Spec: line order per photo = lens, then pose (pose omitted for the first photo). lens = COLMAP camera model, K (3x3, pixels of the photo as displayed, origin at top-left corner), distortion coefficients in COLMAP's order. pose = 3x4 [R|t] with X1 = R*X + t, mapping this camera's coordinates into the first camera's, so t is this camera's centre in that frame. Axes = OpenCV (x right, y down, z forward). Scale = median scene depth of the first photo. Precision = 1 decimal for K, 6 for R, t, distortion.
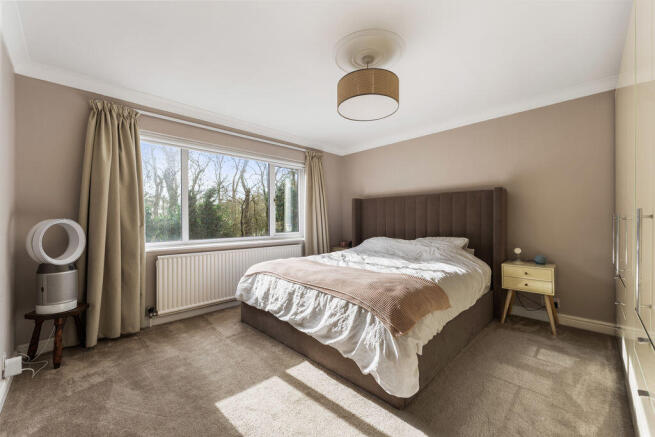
lens RADIAL K [[265.0, 0, 327.5], [0, 265.0, 218.5], [0, 0, 1]] dist [-0.000003, -0.000010]
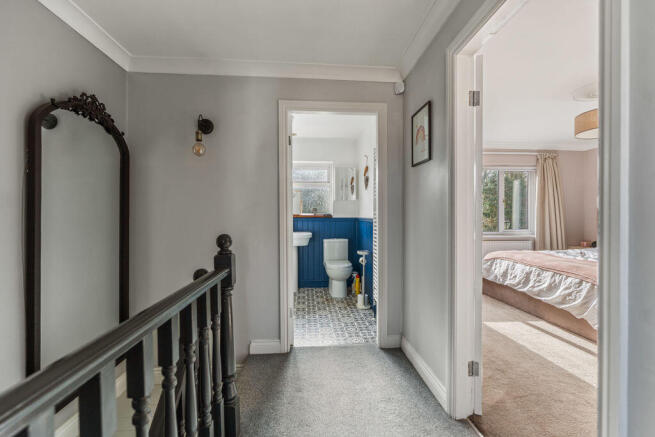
lens RADIAL K [[278.9, 0, 327.5], [0, 278.9, 218.5], [0, 0, 1]] dist [-0.001450, -0.000183]
pose [[0.763887, 0.011399, -0.645249, -0.002463], [0.000897, 0.999824, 0.018725, -0.029843], [0.645349, -0.014883, 0.763743, -0.754435]]
